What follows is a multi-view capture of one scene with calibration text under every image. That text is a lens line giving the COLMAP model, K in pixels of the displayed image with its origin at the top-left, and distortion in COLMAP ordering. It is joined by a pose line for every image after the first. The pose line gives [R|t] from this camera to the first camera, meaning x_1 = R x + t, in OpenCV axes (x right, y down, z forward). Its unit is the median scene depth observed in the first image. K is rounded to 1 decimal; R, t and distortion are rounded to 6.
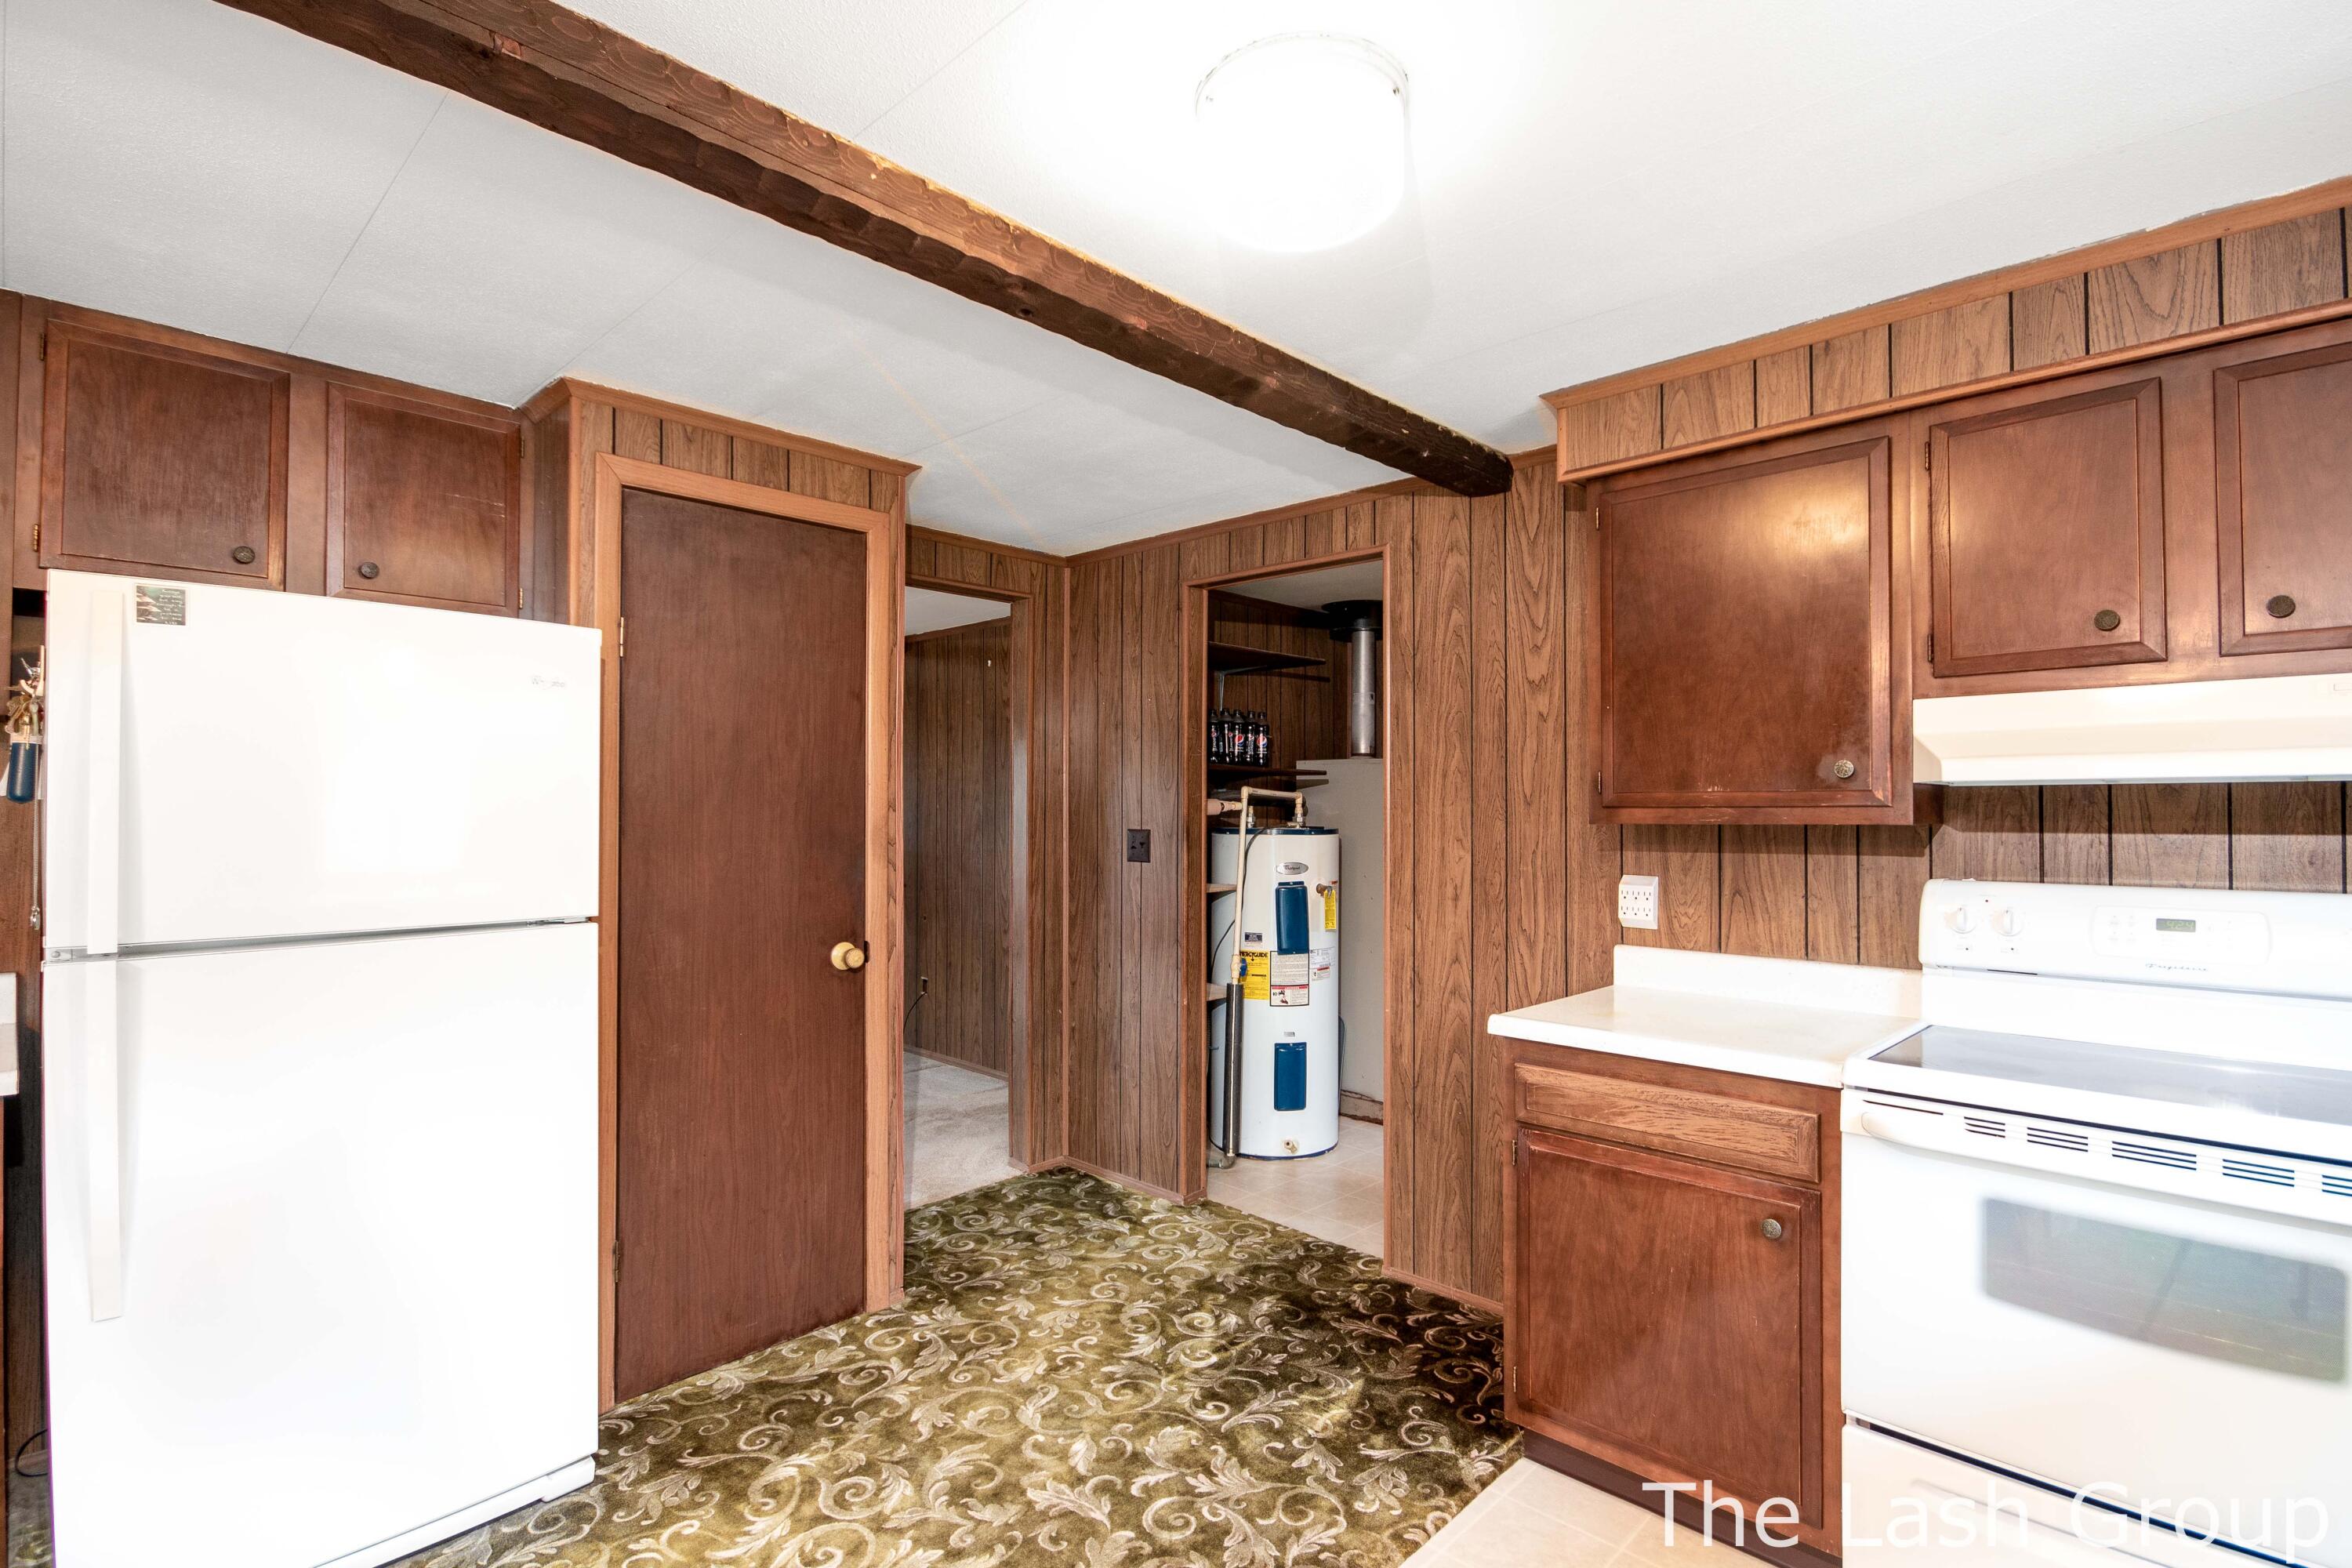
lens RADIAL K [[1084.4, 0, 1167.9], [0, 1084.4, 789.2], [0, 0, 1]] dist [0.000714, -0.005024]
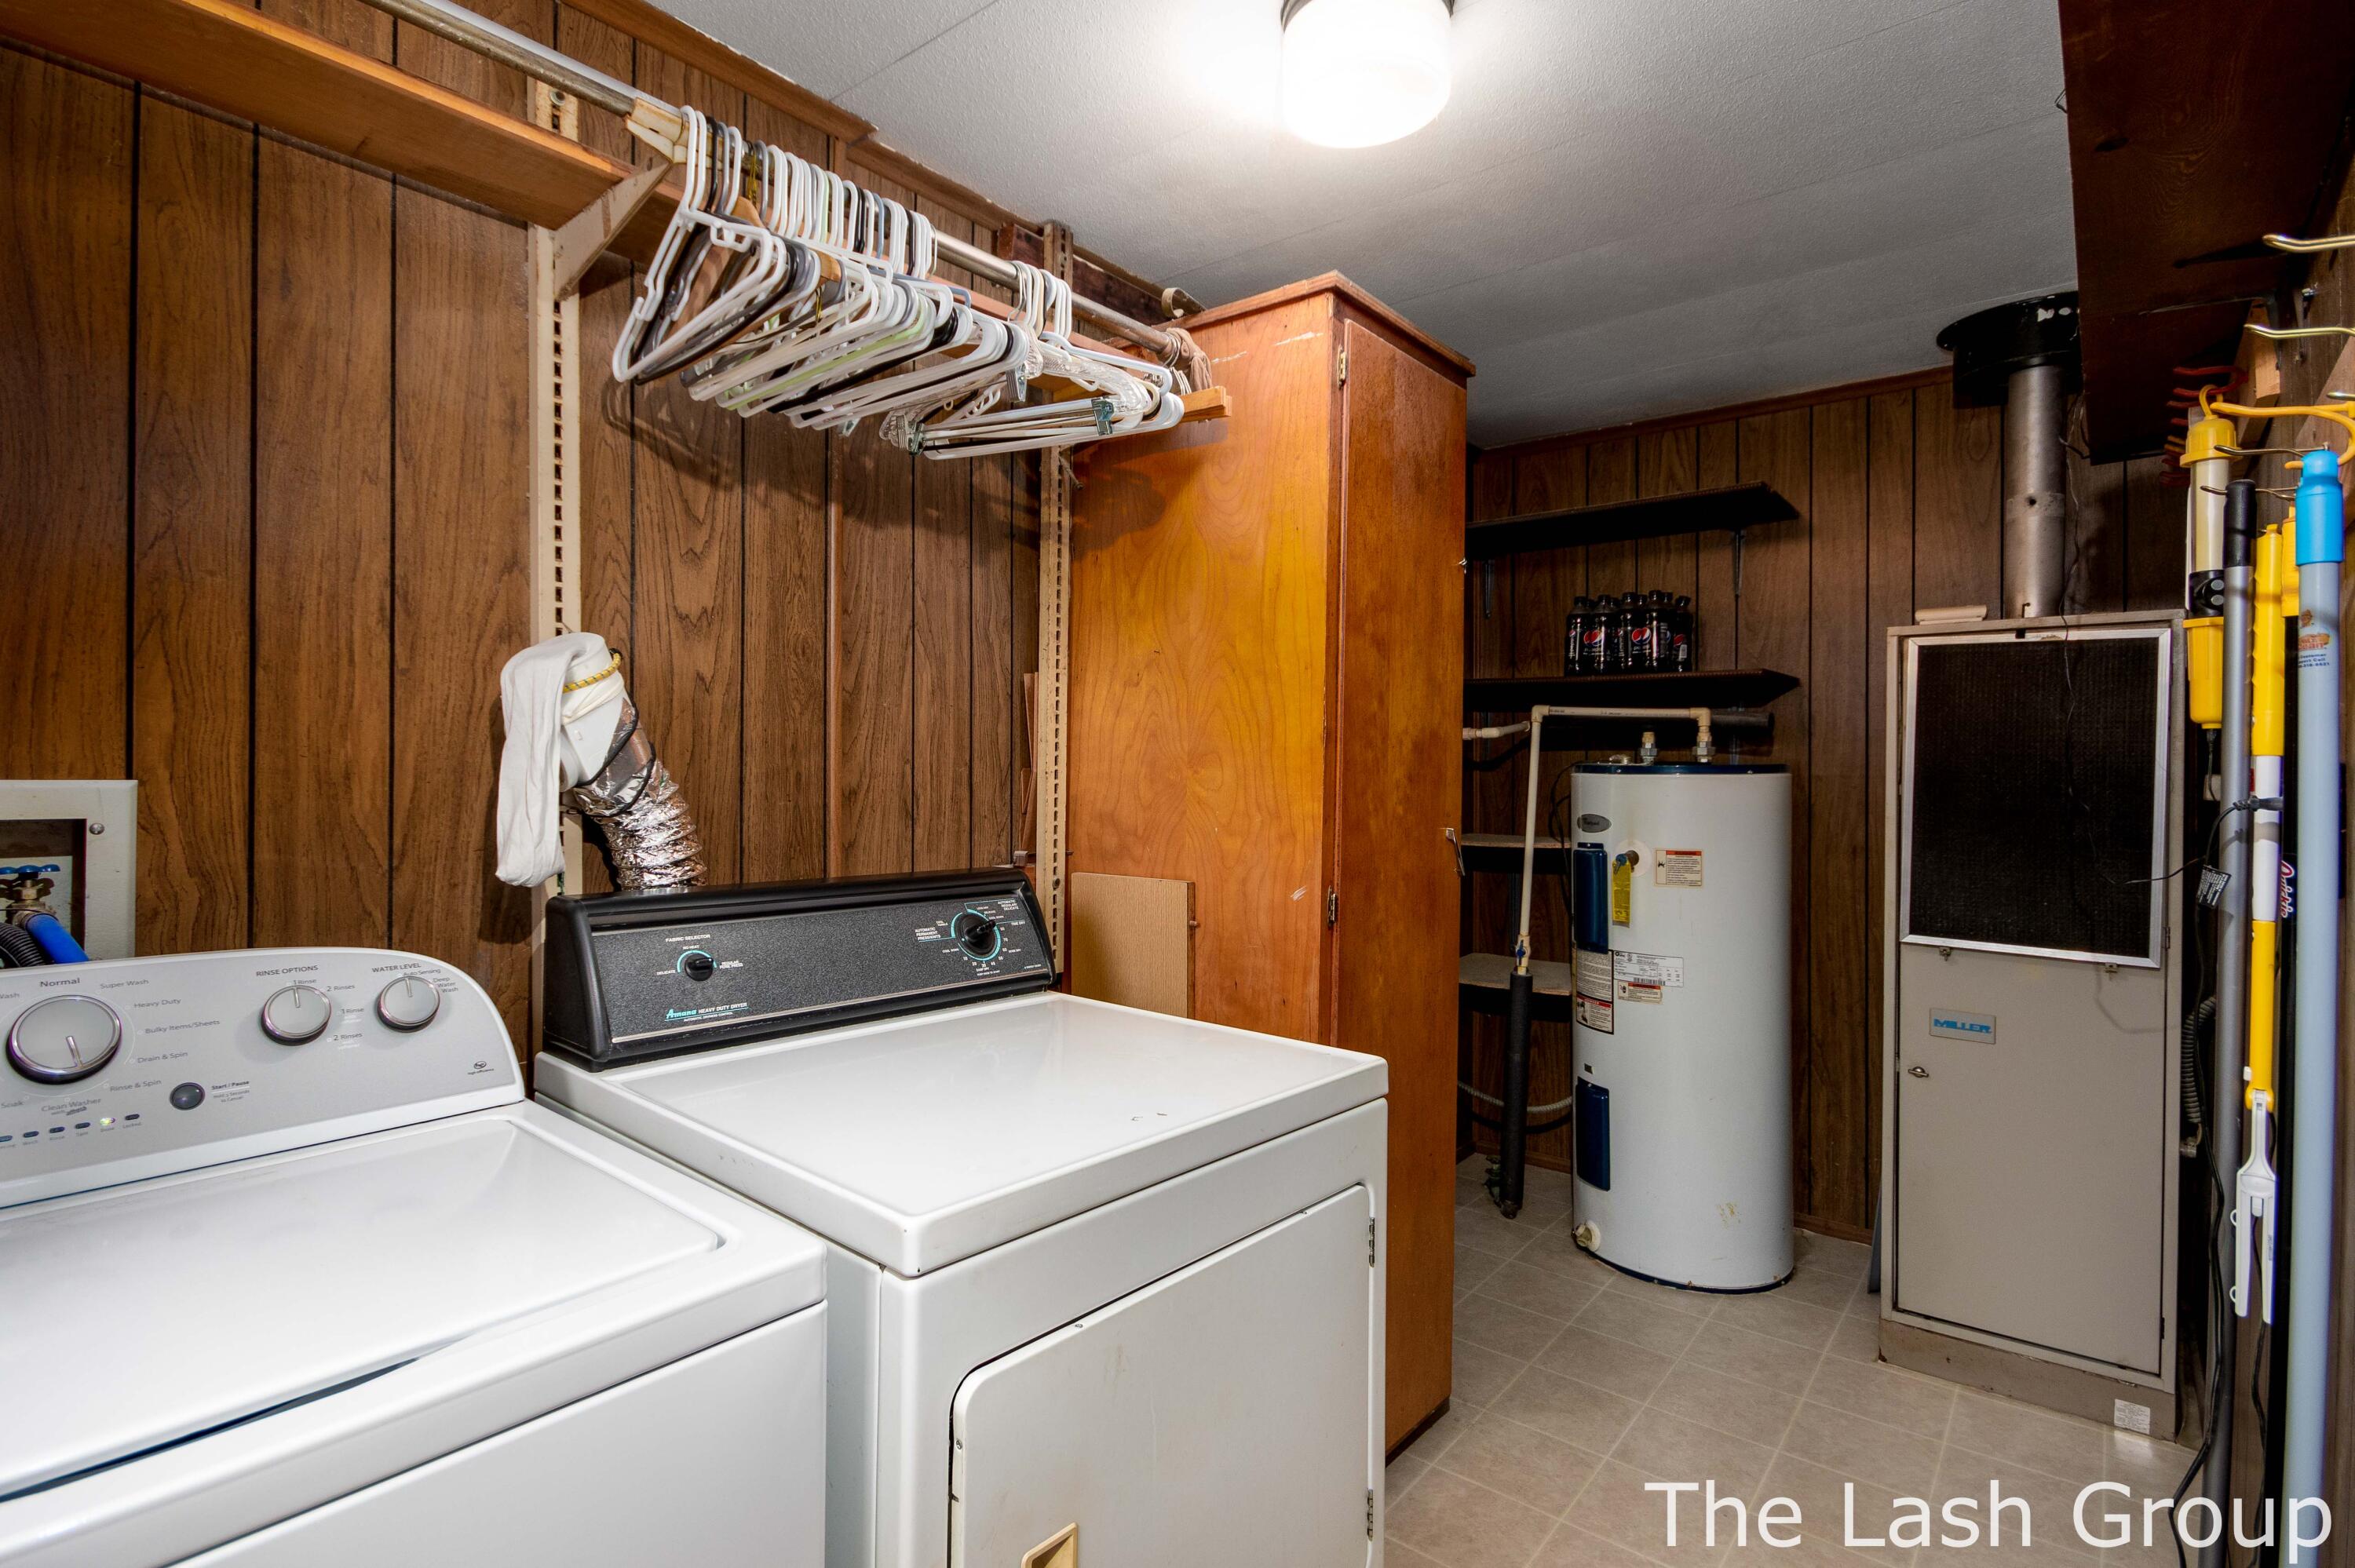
lens RADIAL K [[1116.2, 0, 1178.0], [0, 1116.2, 744.0], [0, 0, 1]] dist [0.000341, -0.000105]
pose [[0.066220, -0.000585, -0.997805, 0.975399], [0.014592, 0.999893, 0.000382, 0.023882], [0.997698, -0.014586, 0.066221, 0.858727]]
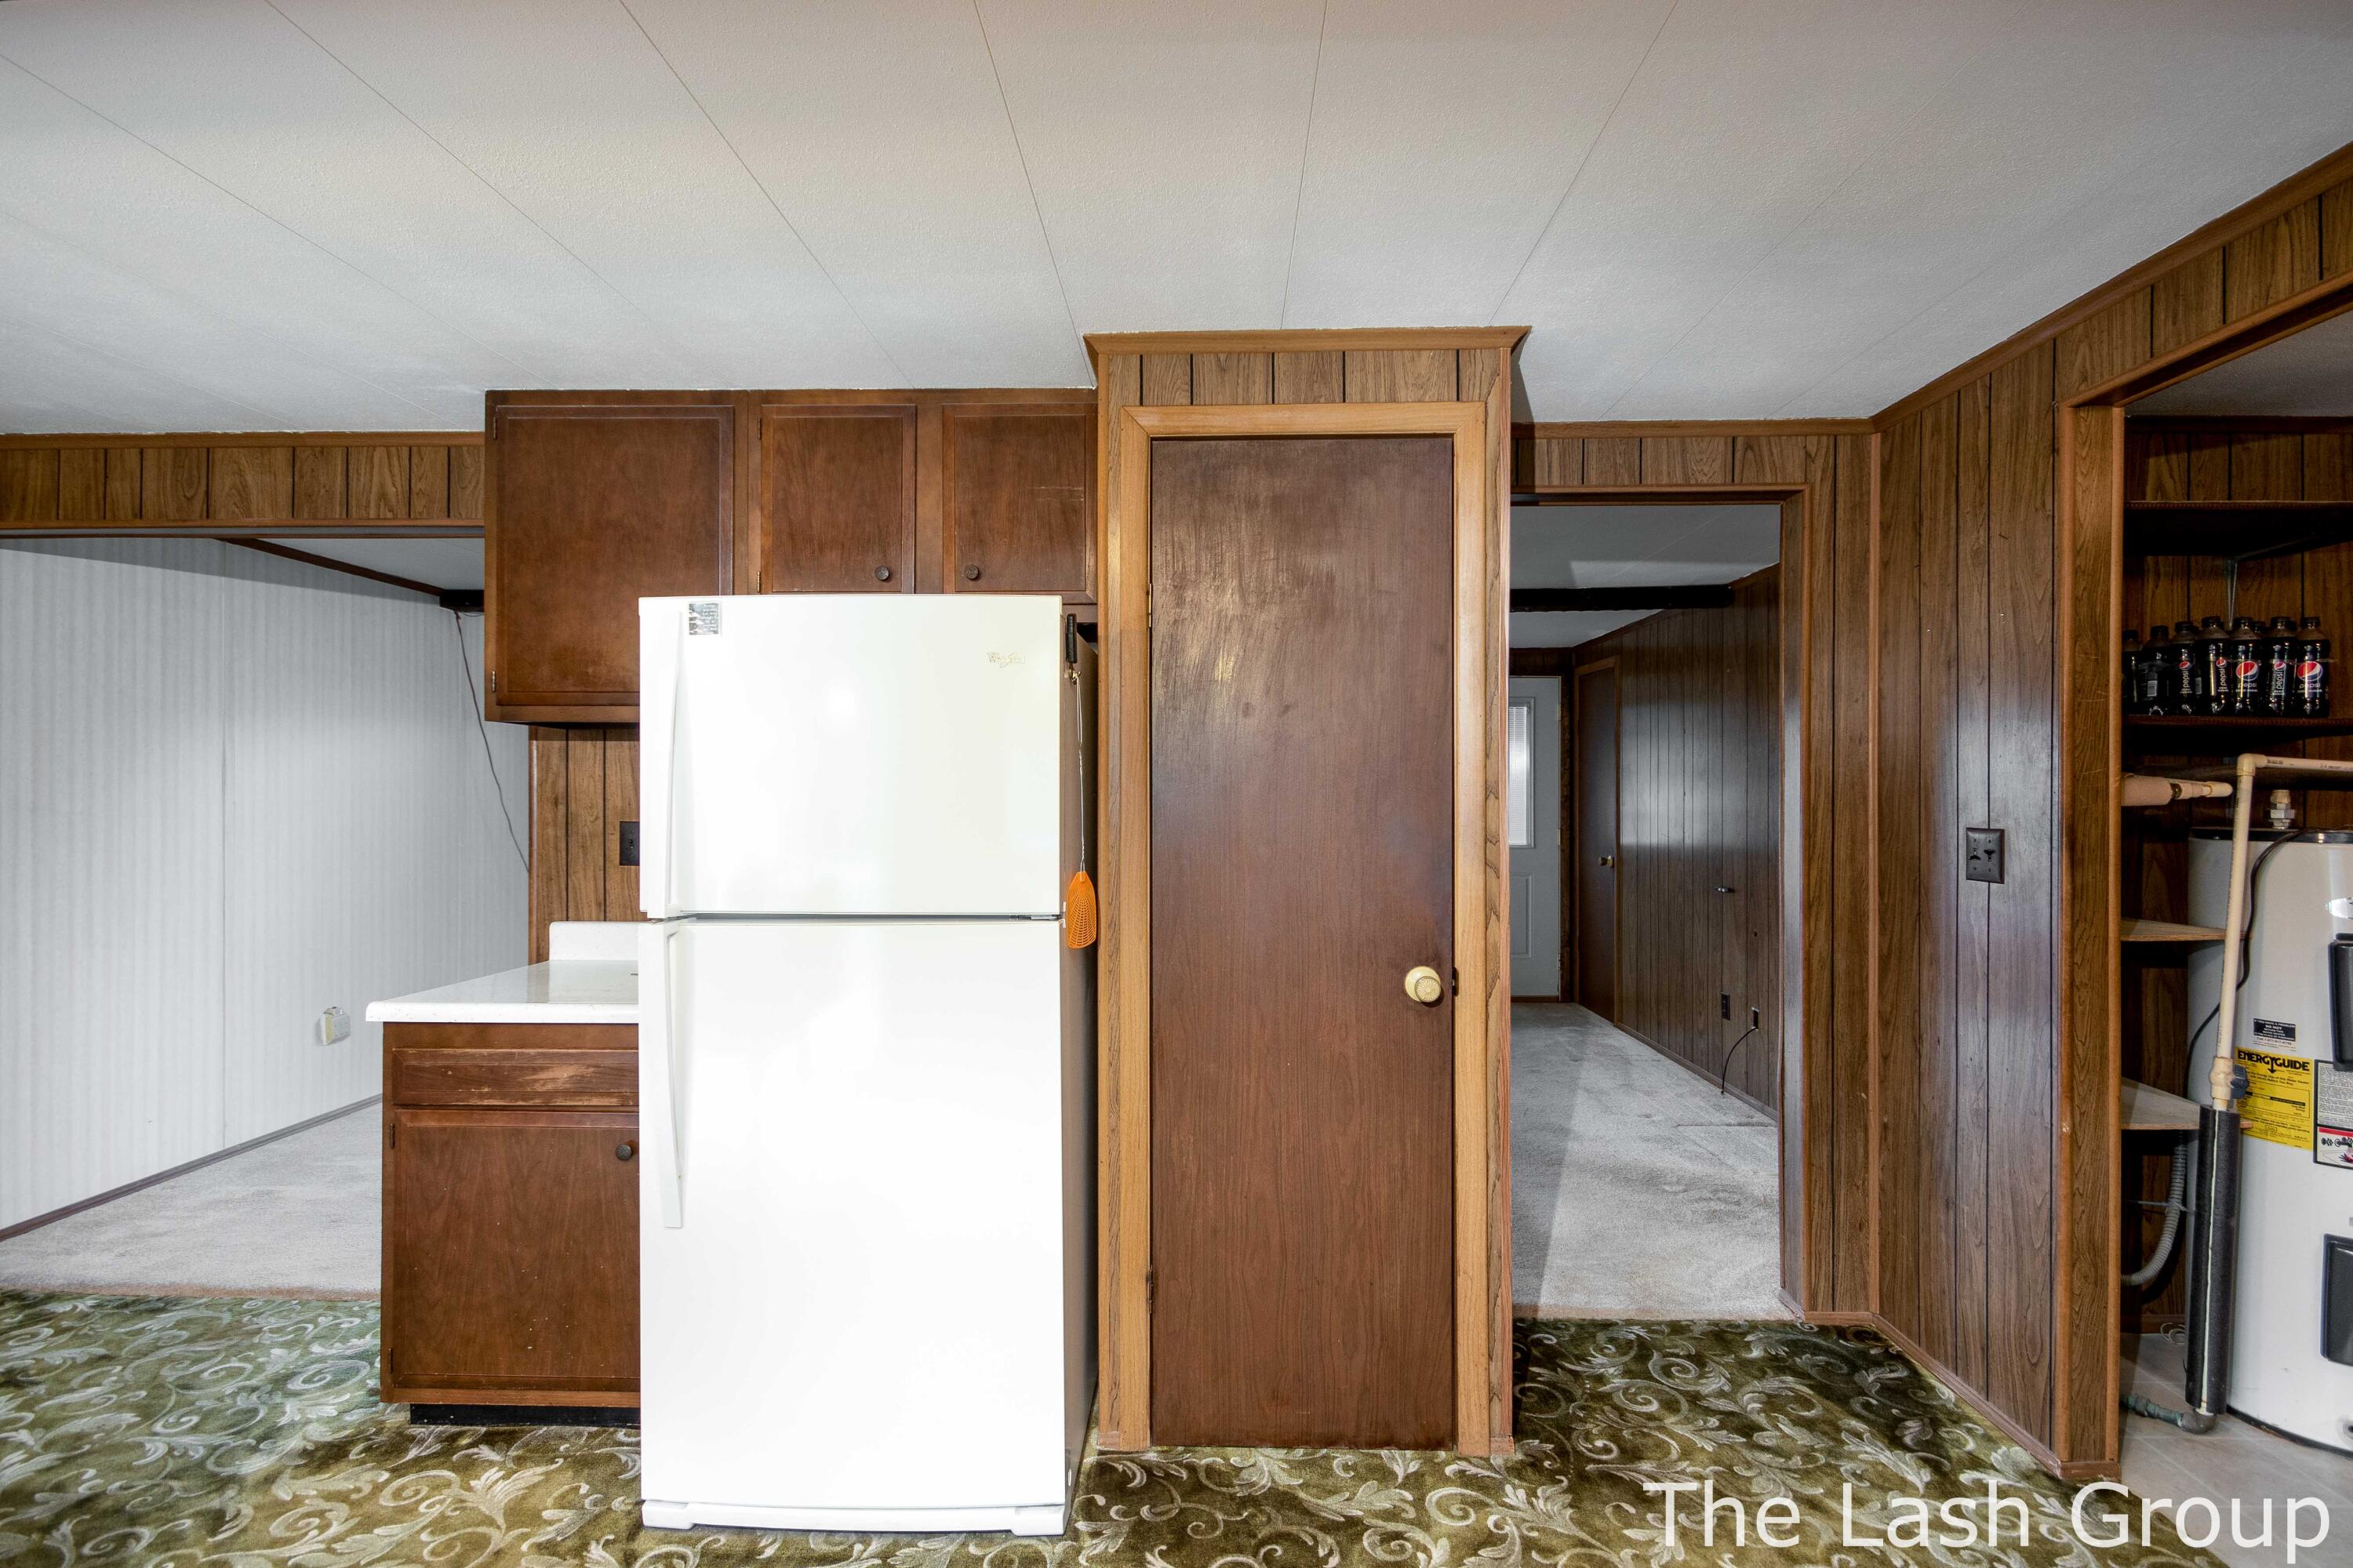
lens RADIAL K [[1084.9, 0, 1168.4], [0, 1084.9, 789.2], [0, 0, 1]] dist [0.000714, -0.005024]
pose [[0.680685, -0.005033, -0.732559, 0.119749], [0.013281, 0.999897, 0.005470, 0.006073], [0.732456, -0.013452, 0.680681, 0.272871]]
